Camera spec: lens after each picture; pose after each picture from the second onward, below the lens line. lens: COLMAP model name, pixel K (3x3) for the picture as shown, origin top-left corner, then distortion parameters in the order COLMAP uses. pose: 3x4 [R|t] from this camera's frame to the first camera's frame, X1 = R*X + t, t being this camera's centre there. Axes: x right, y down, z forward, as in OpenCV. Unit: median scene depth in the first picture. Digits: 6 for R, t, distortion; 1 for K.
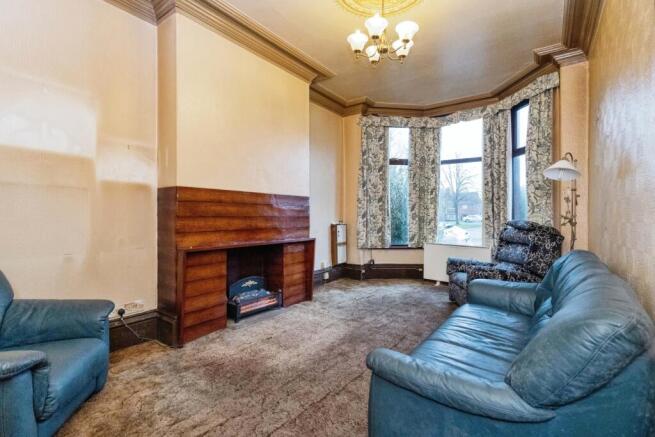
lens RADIAL K [[283.2, 0, 328.9], [0, 283.2, 215.1], [0, 0, 1]] dist [-0.000171, -0.000006]
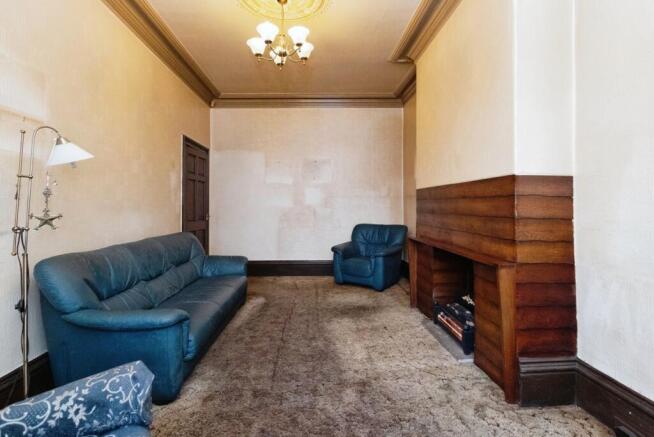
lens RADIAL K [[304.9, 0, 329.0], [0, 304.9, 213.7], [0, 0, 1]] dist [0.001536, 0.000258]
pose [[-0.755762, 0.003131, -0.654839, 0.675411], [-0.006373, 0.999906, 0.012136, -0.000977], [0.654816, 0.013345, -0.755671, 1.699180]]
